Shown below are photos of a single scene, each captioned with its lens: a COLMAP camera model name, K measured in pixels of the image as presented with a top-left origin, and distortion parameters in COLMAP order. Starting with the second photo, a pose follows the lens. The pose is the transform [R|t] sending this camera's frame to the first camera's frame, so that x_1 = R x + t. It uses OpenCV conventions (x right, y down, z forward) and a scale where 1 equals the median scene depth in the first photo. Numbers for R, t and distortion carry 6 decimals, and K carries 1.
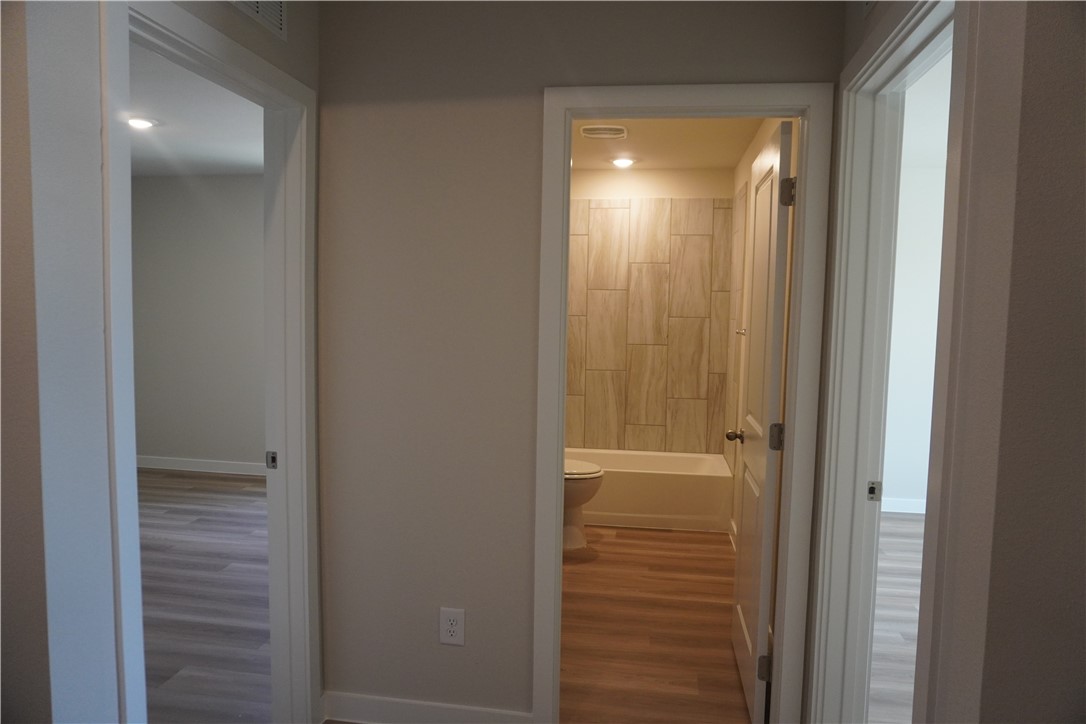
lens RADIAL K [[722.8, 0, 538.6], [0, 722.8, 358.4], [0, 0, 1]] dist [-0.048257, 0.031686]
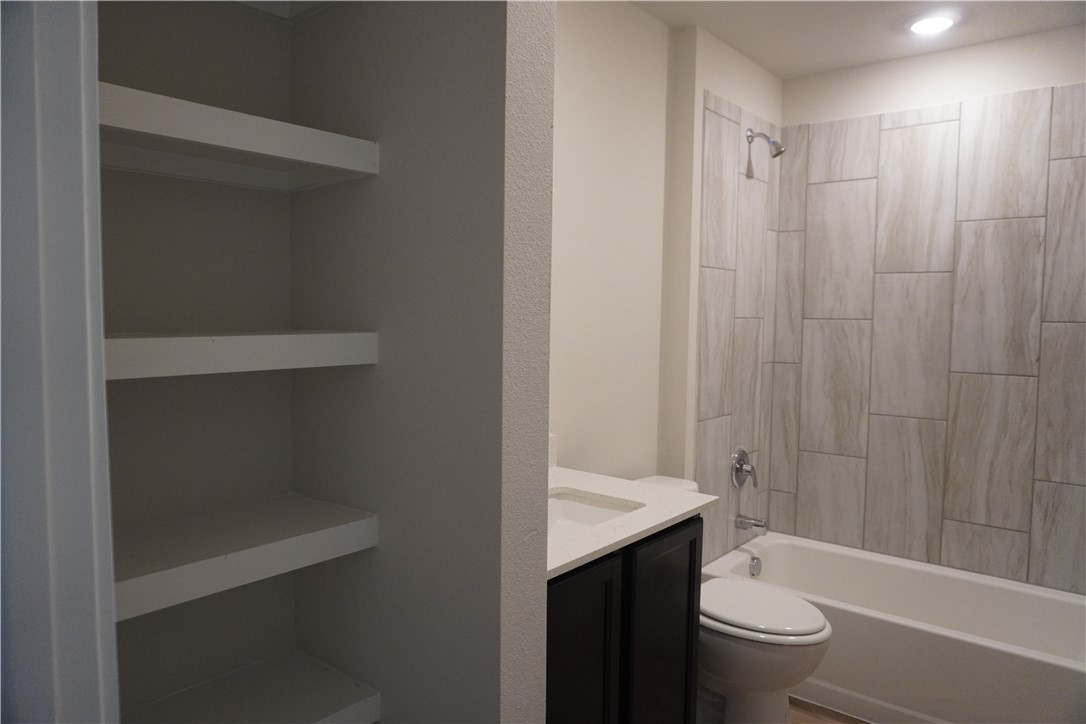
lens RADIAL K [[722.8, 0, 538.6], [0, 722.8, 358.4], [0, 0, 1]] dist [-0.048257, 0.031686]
pose [[0.857585, 0.026884, -0.513639, 0.133738], [-0.036460, 0.999298, -0.008571, -0.013990], [0.513048, 0.026077, 0.857964, 0.385268]]
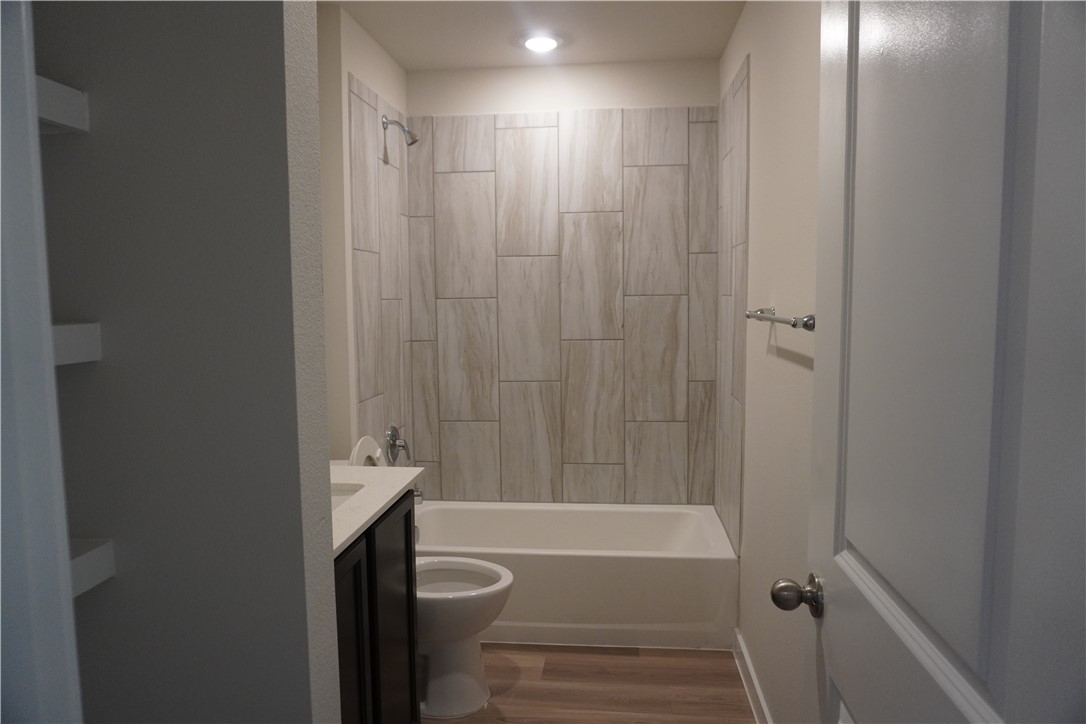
lens RADIAL K [[729.4, 0, 536.4], [0, 729.4, 360.8], [0, 0, 1]] dist [-0.041476, 0.000581]
pose [[0.998400, -0.032685, 0.046149, 0.070582], [0.032061, 0.999385, 0.014186, -0.011119], [-0.046585, -0.012683, 0.998834, 0.354887]]
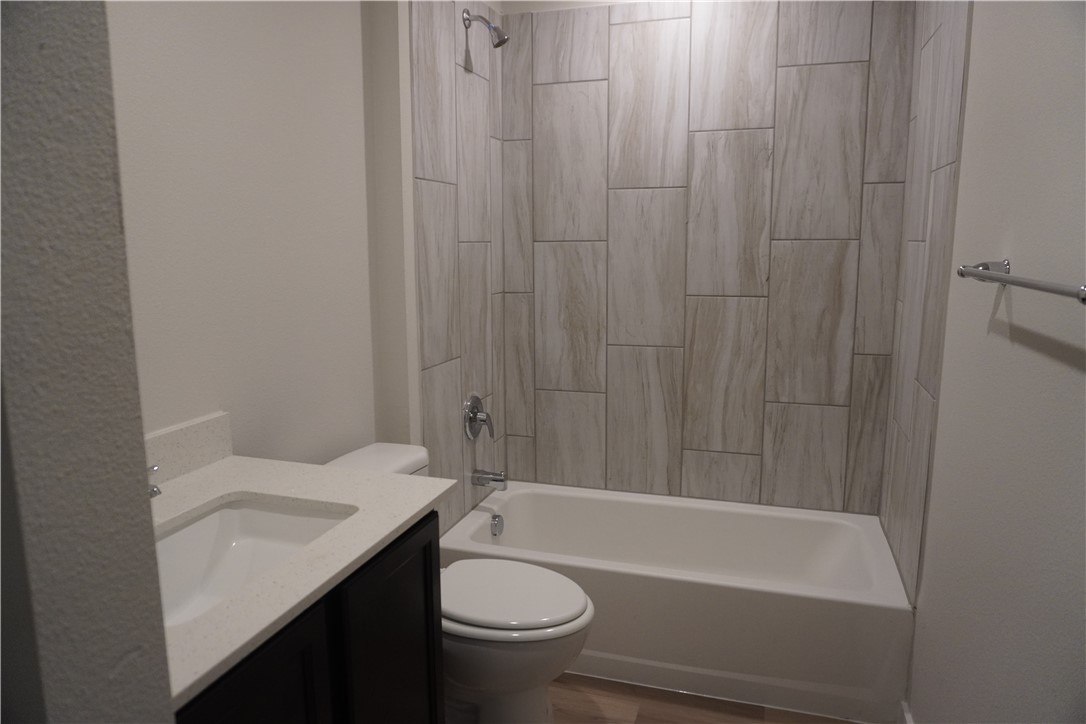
lens RADIAL K [[722.8, 0, 538.6], [0, 722.8, 358.4], [0, 0, 1]] dist [-0.048257, 0.031686]
pose [[0.987594, 0.002918, -0.157005, 0.100740], [0.010577, 0.996321, 0.085045, -0.019913], [0.156675, -0.085651, 0.983929, 0.484356]]
